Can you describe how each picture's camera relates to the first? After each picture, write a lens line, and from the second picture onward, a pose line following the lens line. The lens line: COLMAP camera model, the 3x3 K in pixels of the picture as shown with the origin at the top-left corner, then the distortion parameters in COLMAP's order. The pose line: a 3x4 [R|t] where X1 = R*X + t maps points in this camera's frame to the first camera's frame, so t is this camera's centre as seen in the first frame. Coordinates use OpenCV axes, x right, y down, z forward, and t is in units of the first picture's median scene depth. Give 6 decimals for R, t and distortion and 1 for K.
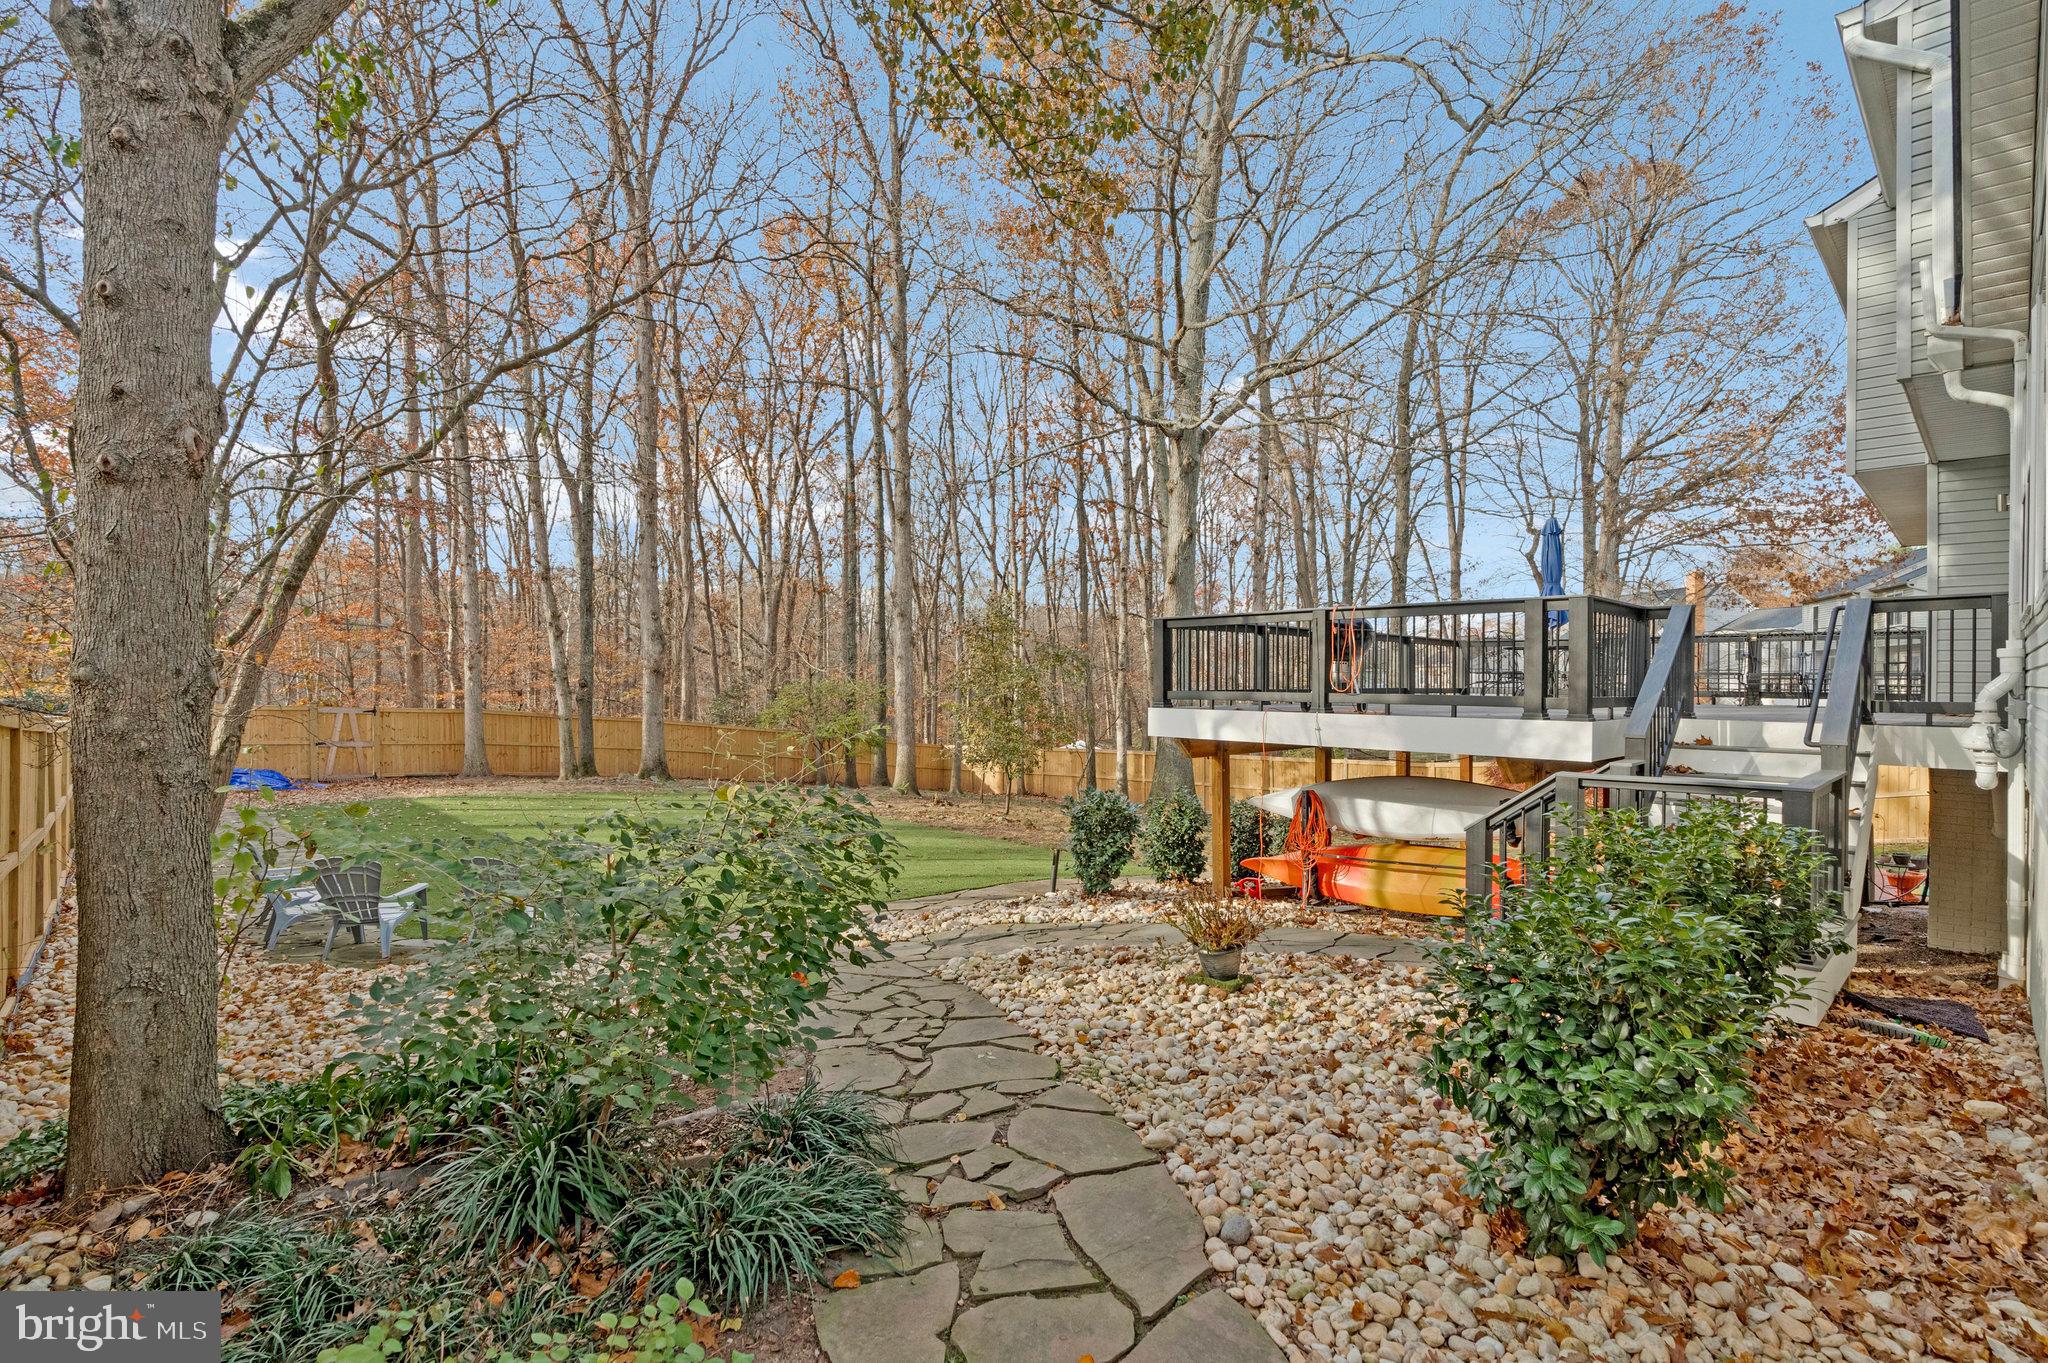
lens RADIAL K [[976.7, 0, 1015.6], [0, 976.7, 687.4], [0, 0, 1]] dist [0.000740, 0.001484]
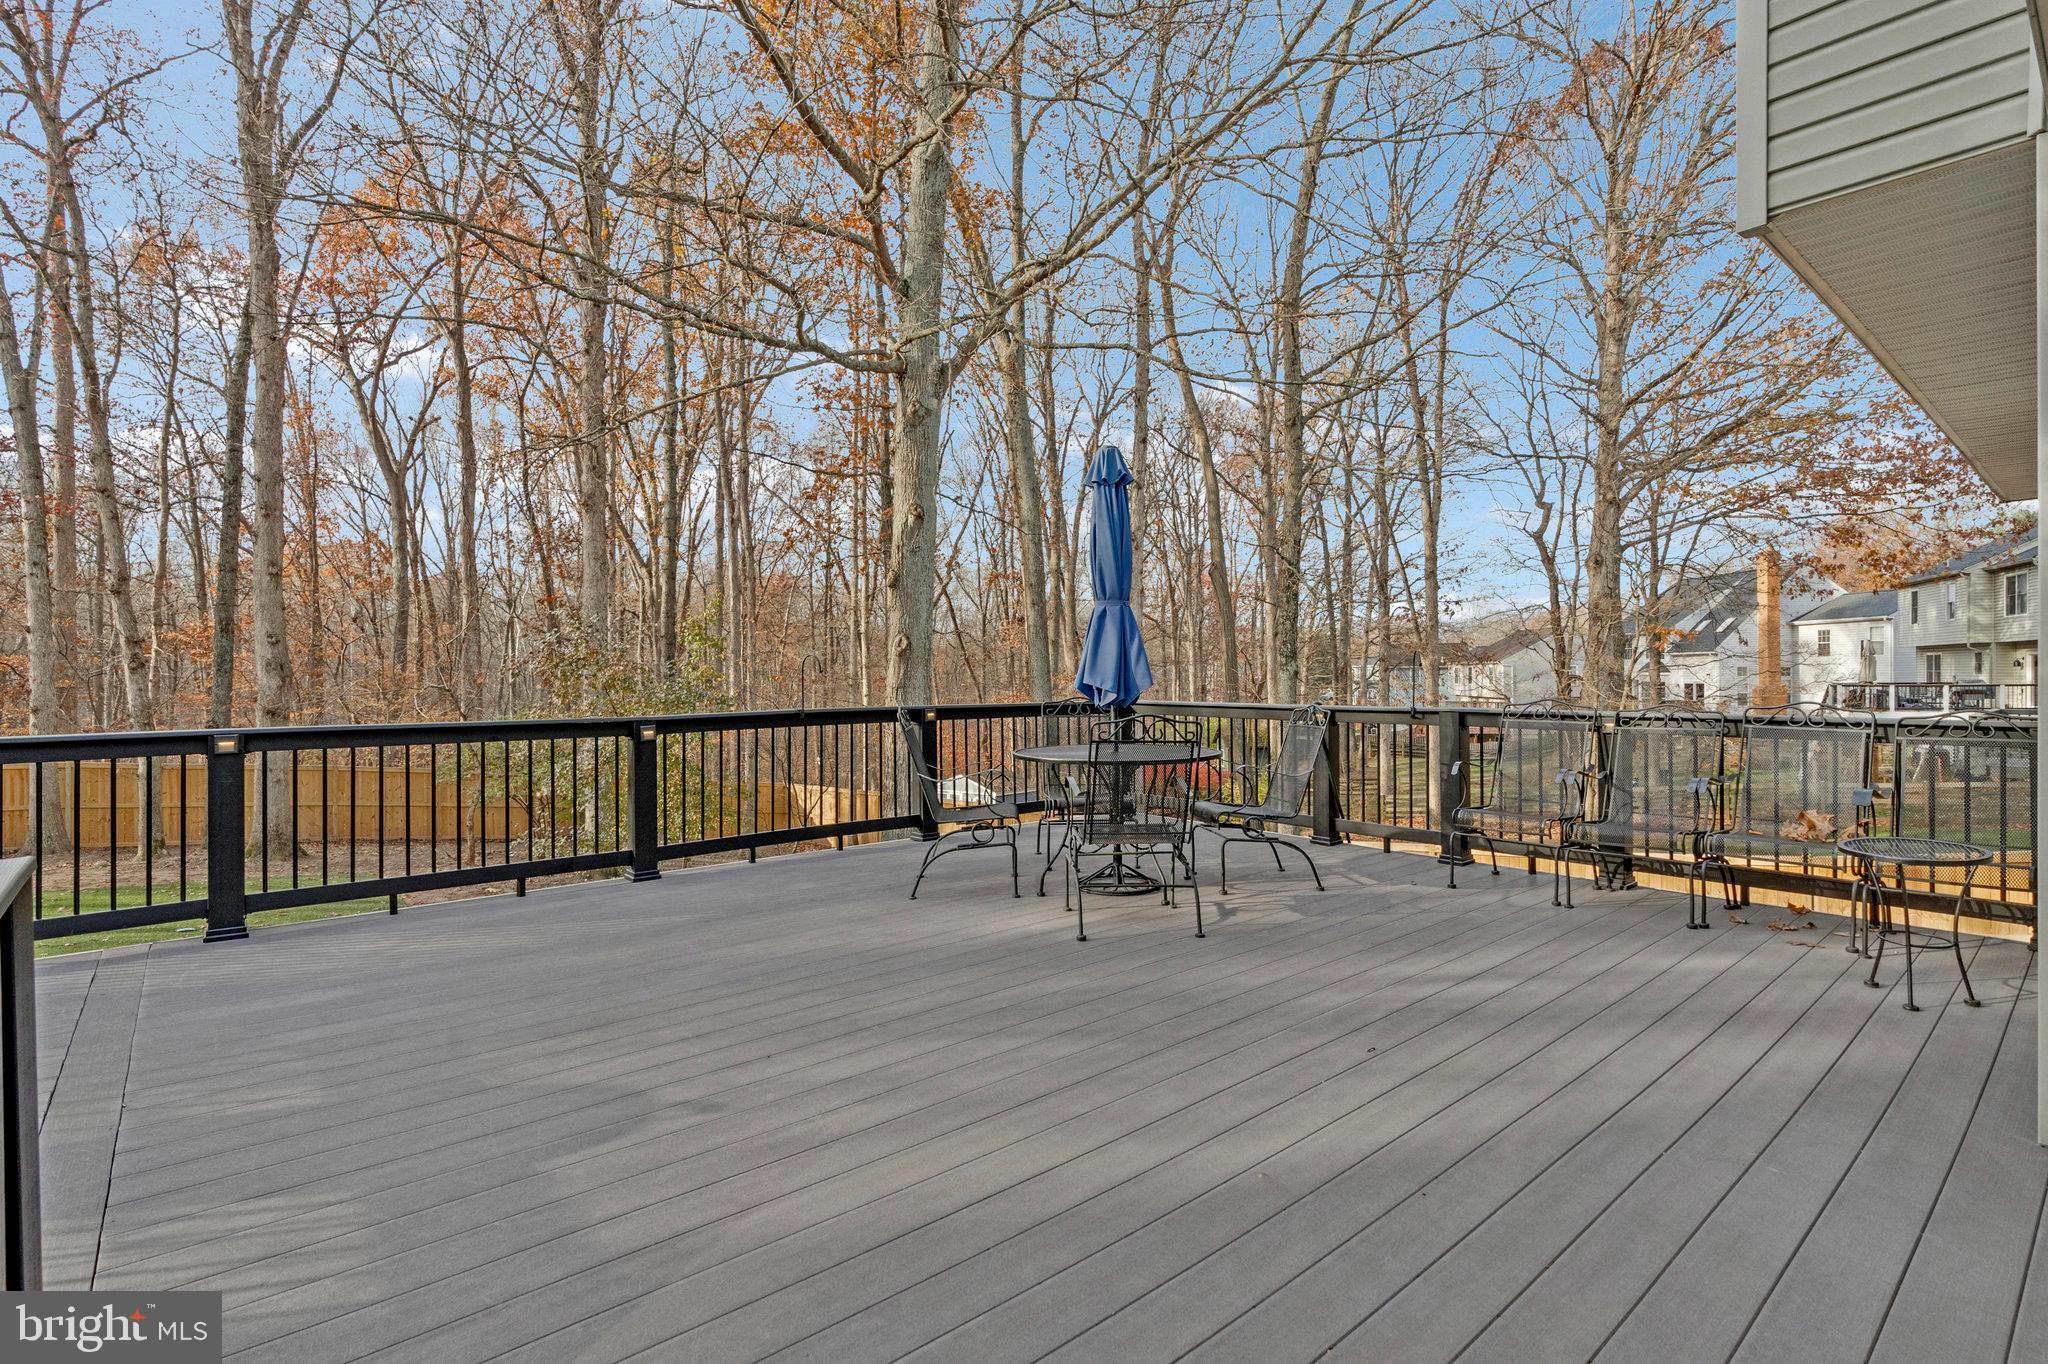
lens RADIAL K [[976.7, 0, 1019.5], [0, 976.7, 682.1], [0, 0, 1]] dist [0.000740, 0.001484]
pose [[0.997729, -0.010650, -0.066504, 0.171772], [0.010928, 0.999933, 0.003805, -0.023559], [0.066459, -0.004523, 0.997779, 0.185258]]
